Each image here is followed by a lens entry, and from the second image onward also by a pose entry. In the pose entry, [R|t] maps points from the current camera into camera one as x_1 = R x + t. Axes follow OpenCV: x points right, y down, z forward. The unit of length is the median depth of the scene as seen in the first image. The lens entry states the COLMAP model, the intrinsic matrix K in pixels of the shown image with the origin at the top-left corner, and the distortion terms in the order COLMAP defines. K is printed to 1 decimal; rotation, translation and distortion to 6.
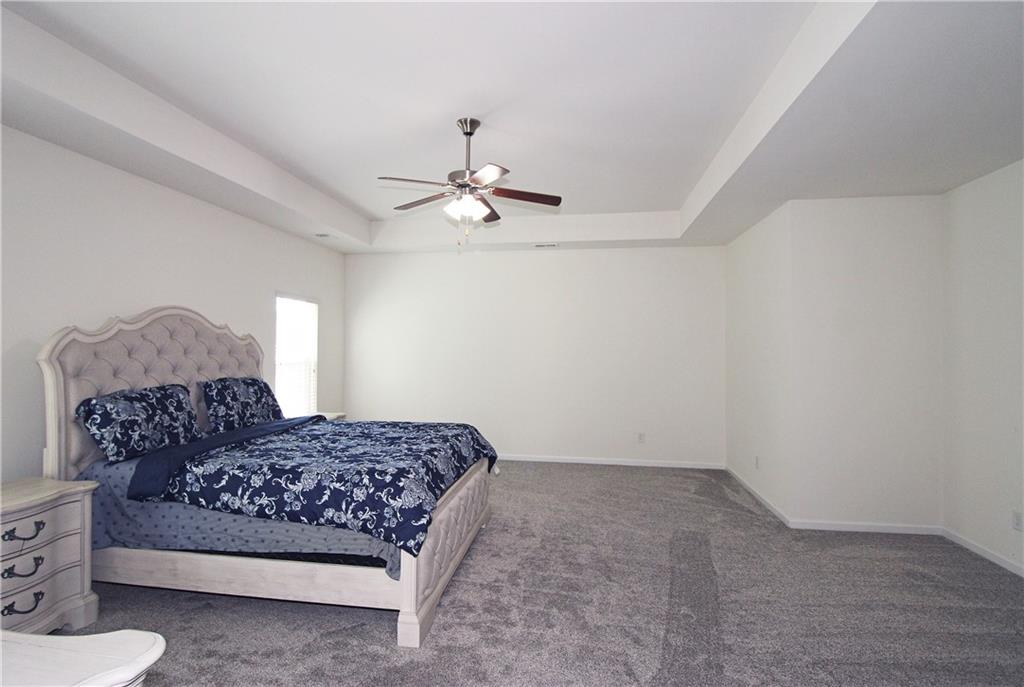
lens RADIAL K [[560.2, 0, 498.2], [0, 560.2, 338.2], [0, 0, 1]] dist [0.000358, -0.001716]
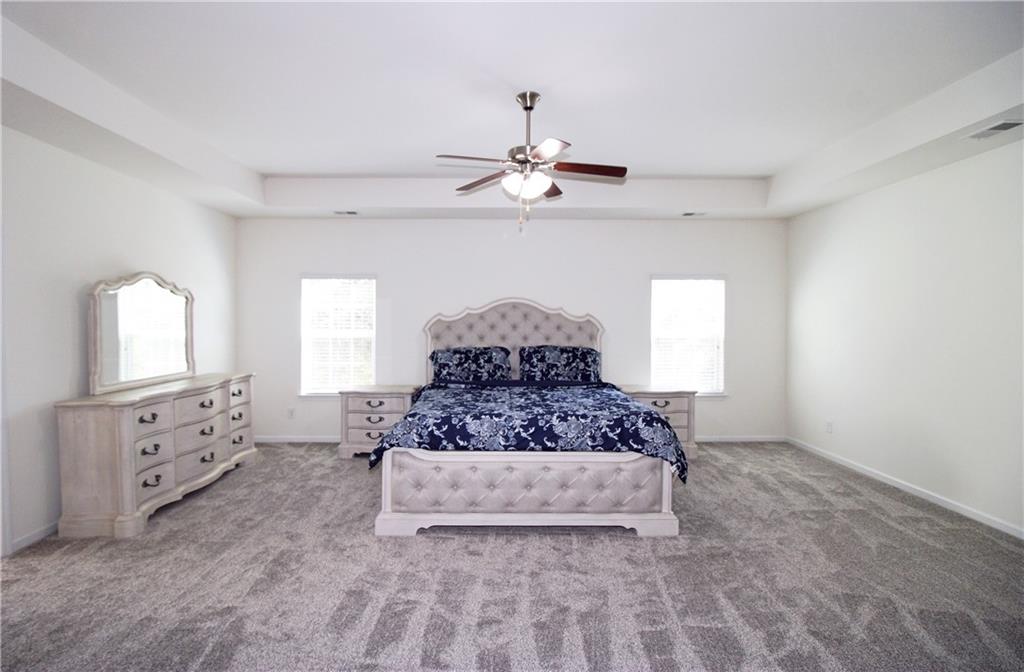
lens RADIAL K [[468.8, 0, 512.0], [0, 468.8, 336.0], [0, 0, 1]] dist [0.001499, -0.010813]
pose [[0.190238, 0.033240, -0.981175, 0.750126], [0.011944, 0.999274, 0.036169, 0.003495], [0.981665, -0.018600, 0.189703, 0.787967]]
